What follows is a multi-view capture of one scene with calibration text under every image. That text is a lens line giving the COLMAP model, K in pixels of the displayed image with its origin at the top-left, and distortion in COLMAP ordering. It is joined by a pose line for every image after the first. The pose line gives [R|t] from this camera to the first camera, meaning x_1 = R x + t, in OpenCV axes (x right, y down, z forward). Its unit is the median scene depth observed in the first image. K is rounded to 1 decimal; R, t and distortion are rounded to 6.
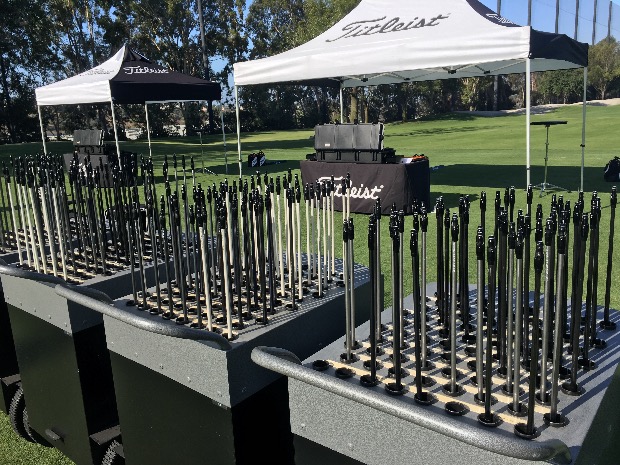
lens RADIAL K [[534.0, 0, 310.0], [0, 534.0, 232.5], [0, 0, 1]] dist [-0.011161, -0.007511]
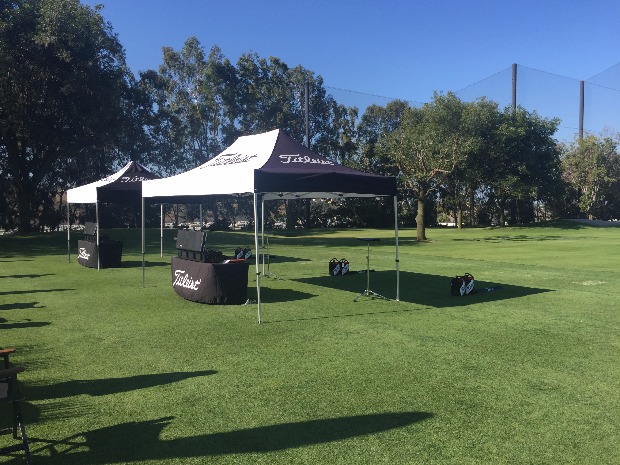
lens RADIAL K [[526.3, 0, 310.0], [0, 526.3, 232.5], [0, 0, 1]] dist [-0.005332, -0.000767]
pose [[0.961290, 0.062356, -0.268391, 0.116619], [-0.107683, 0.981610, -0.157629, -0.004471], [0.253626, 0.180428, 0.950326, -0.025805]]
